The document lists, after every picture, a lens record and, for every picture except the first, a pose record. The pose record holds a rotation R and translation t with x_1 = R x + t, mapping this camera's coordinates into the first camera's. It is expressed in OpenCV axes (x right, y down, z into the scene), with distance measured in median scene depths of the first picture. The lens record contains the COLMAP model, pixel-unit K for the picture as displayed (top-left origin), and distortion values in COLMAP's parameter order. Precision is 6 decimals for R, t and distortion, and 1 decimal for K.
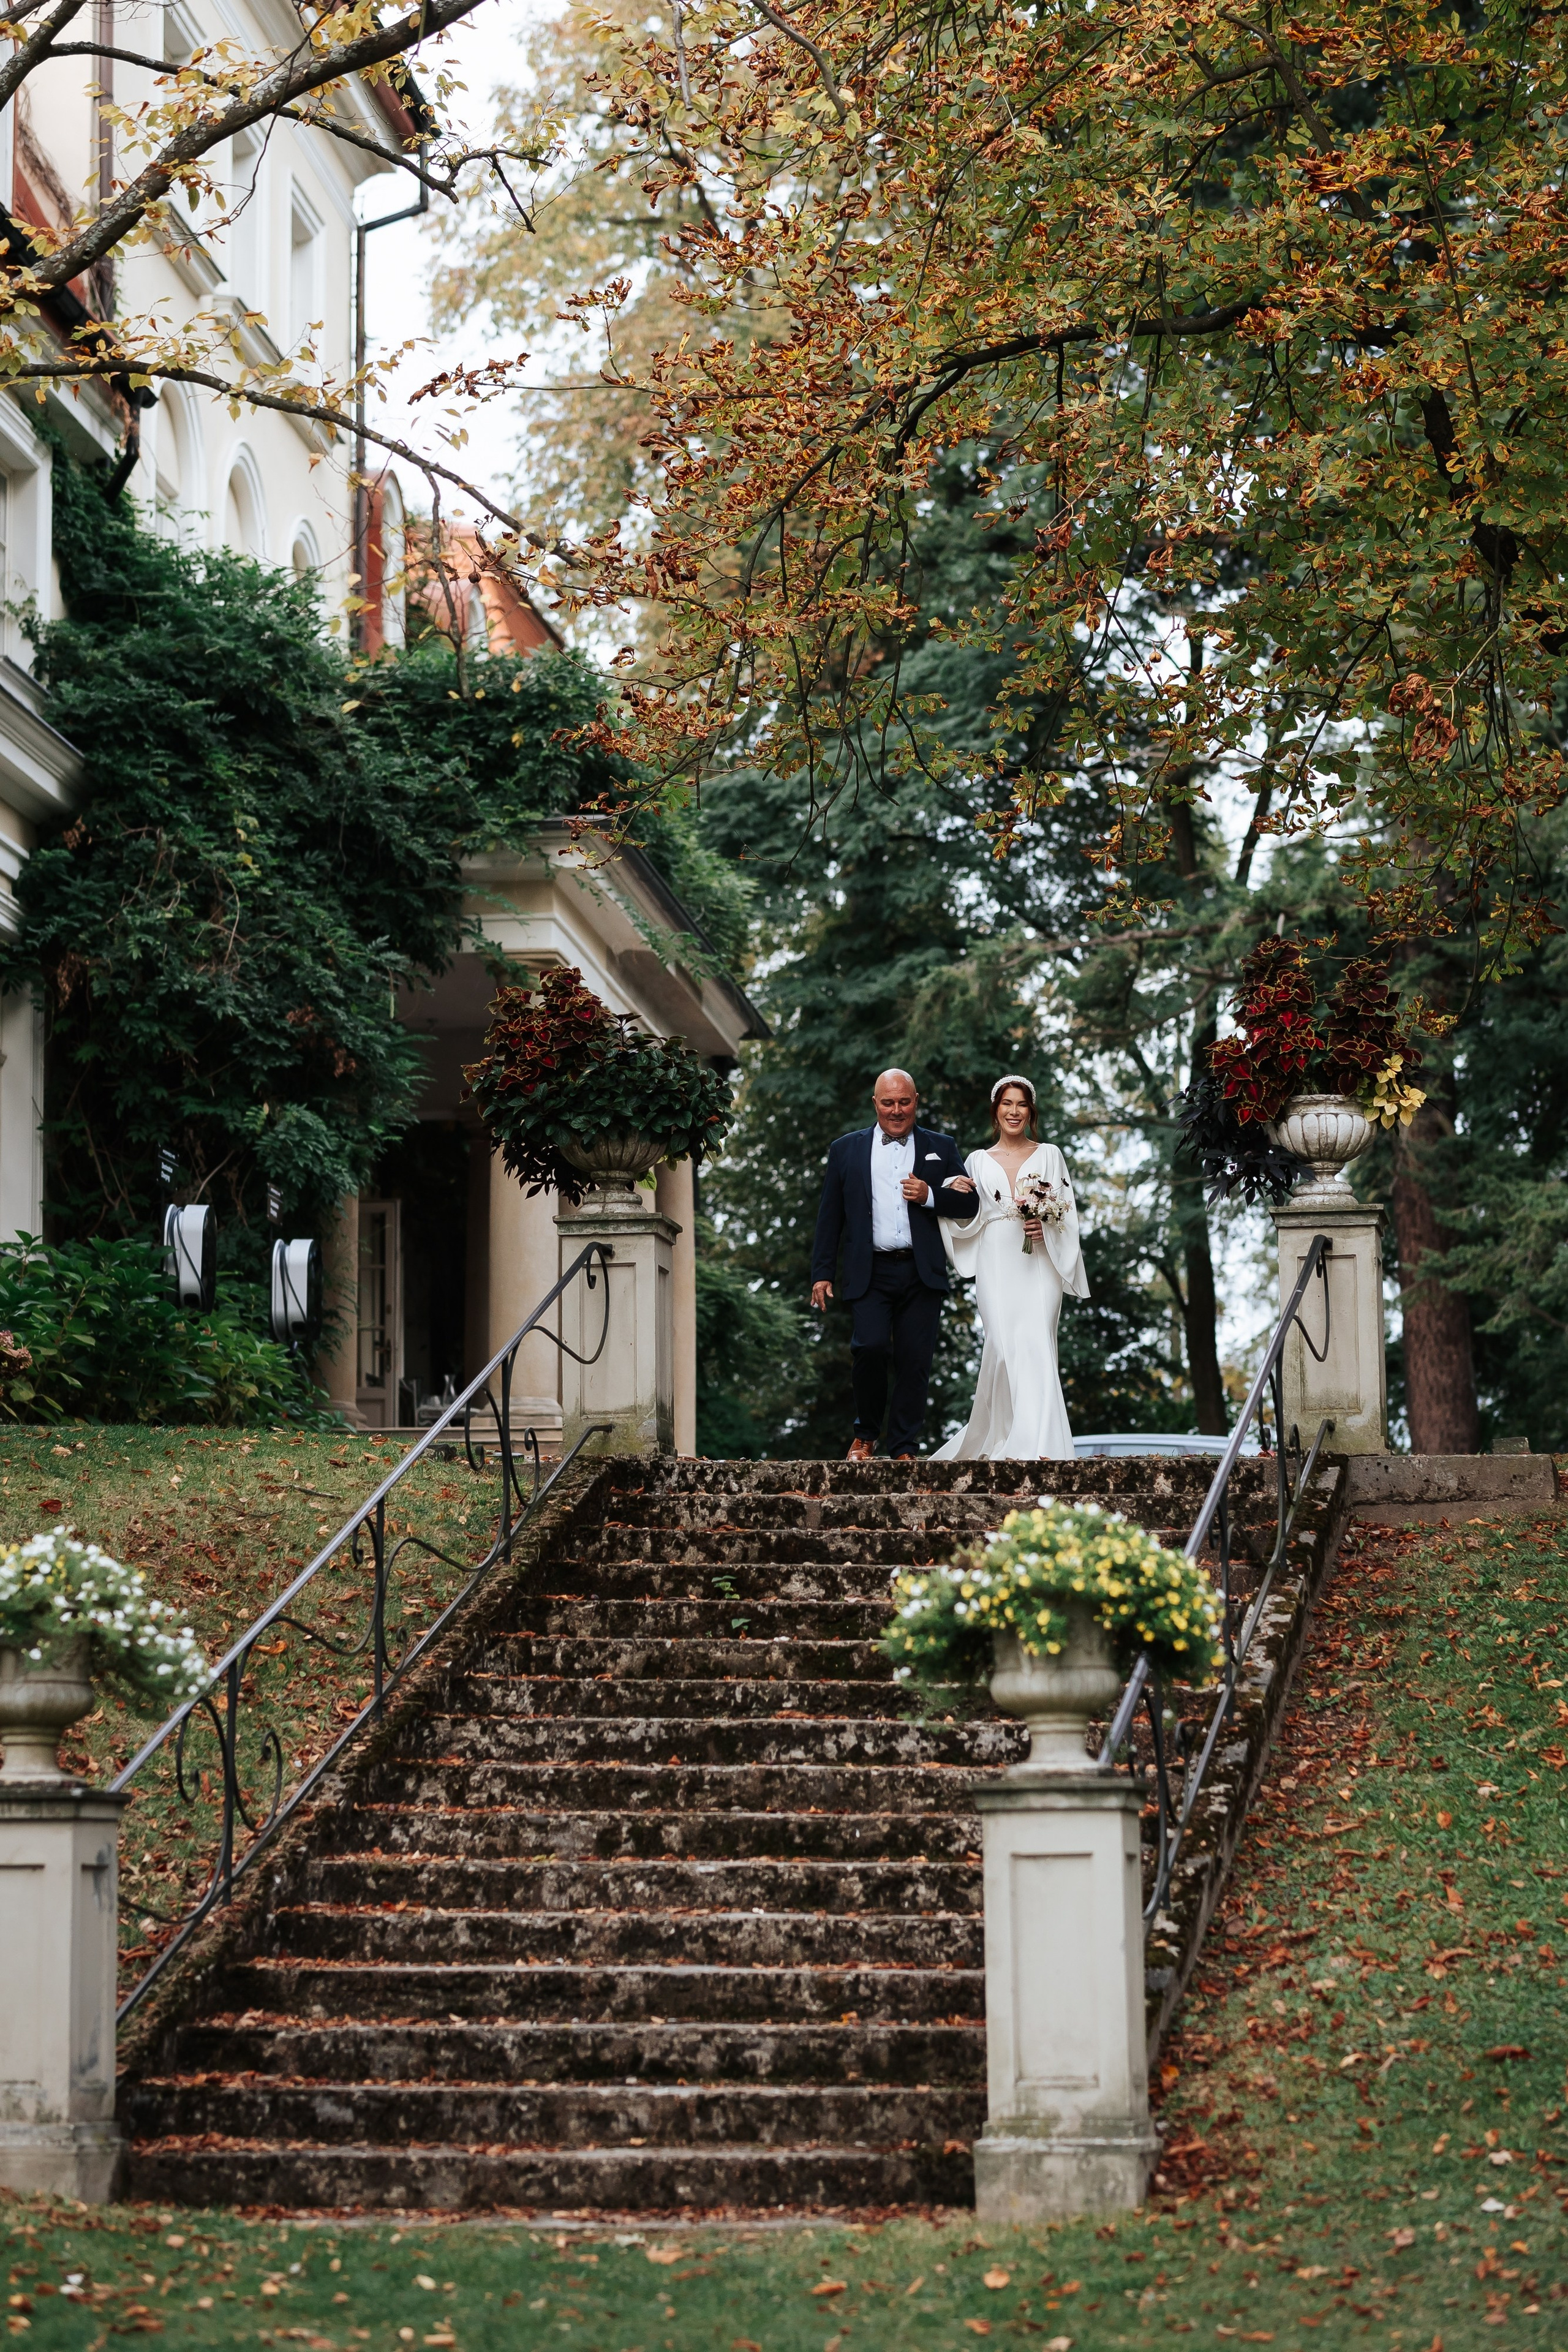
lens RADIAL K [[5584.4, 0, 784.0], [0, 5584.4, 1176.0], [0, 0, 1]] dist [-0.026377, 0.084637]
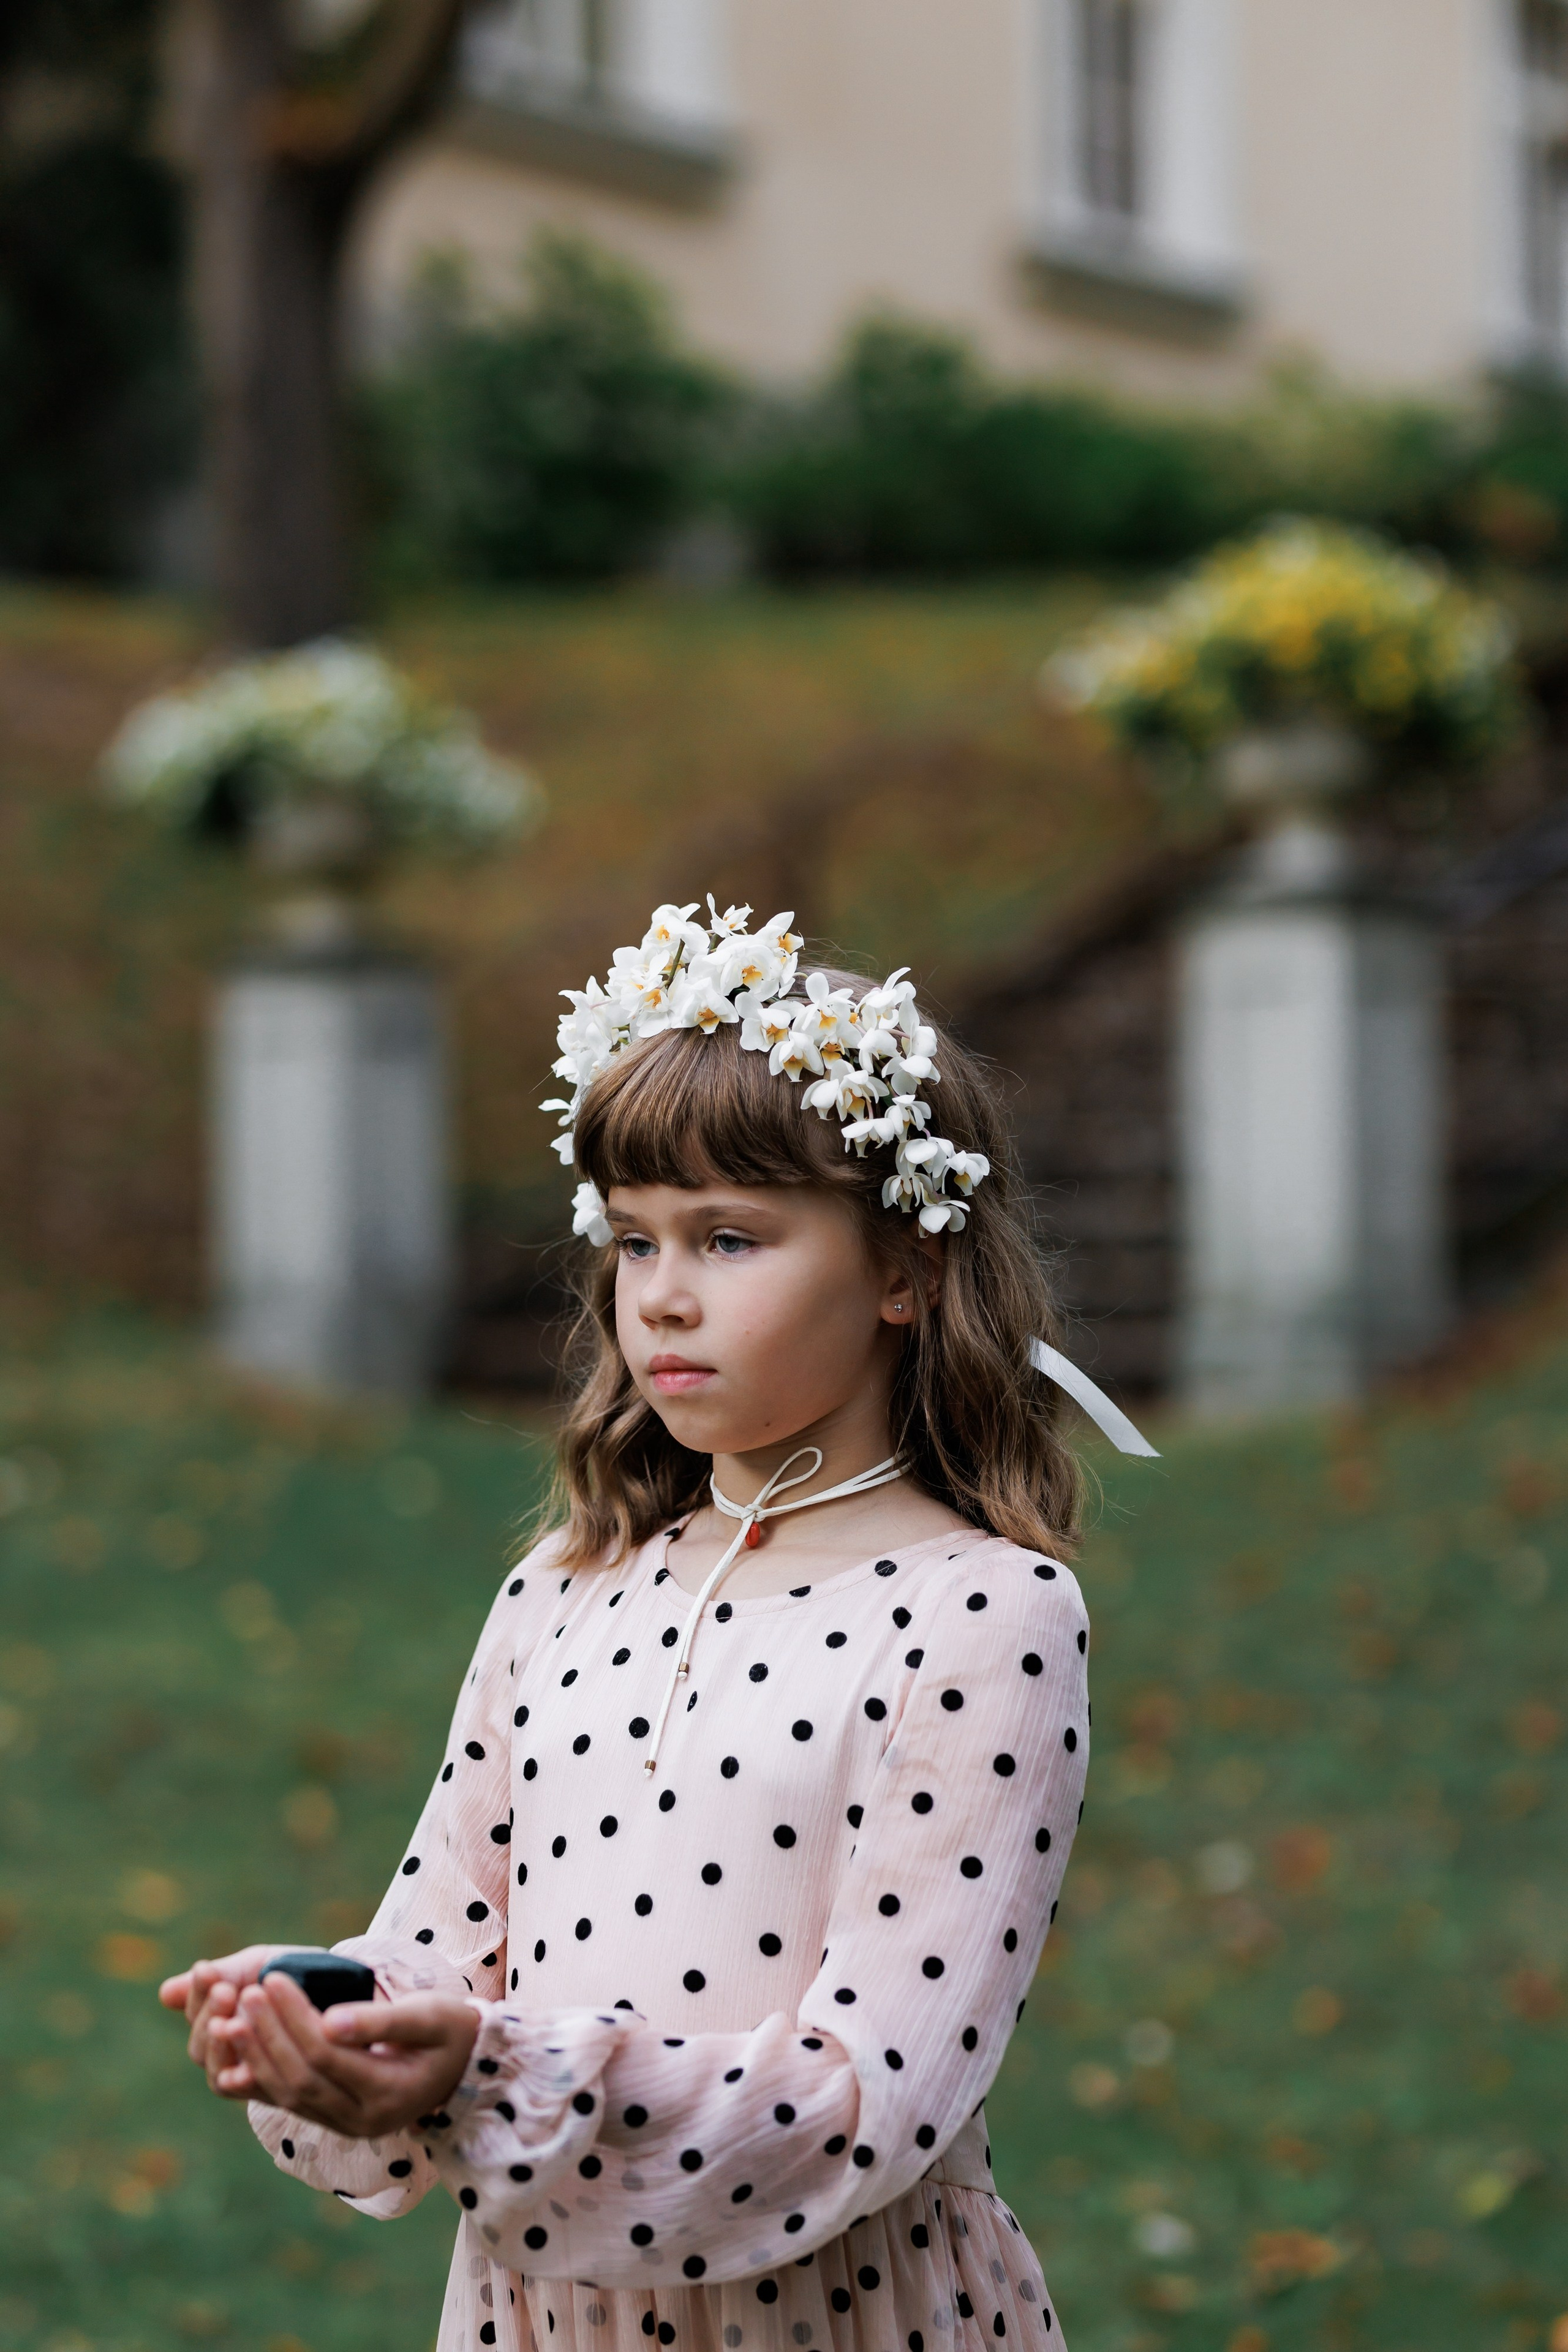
lens RADIAL K [[5584.4, 0, 784.0], [0, 5584.4, 1176.0], [0, 0, 1]] dist [-0.026377, 0.084637]
pose [[0.875633, -0.013635, -0.482785, 0.319842], [0.073739, 0.991657, 0.105735, 0.049903], [0.477316, -0.128185, 0.869332, 0.219849]]
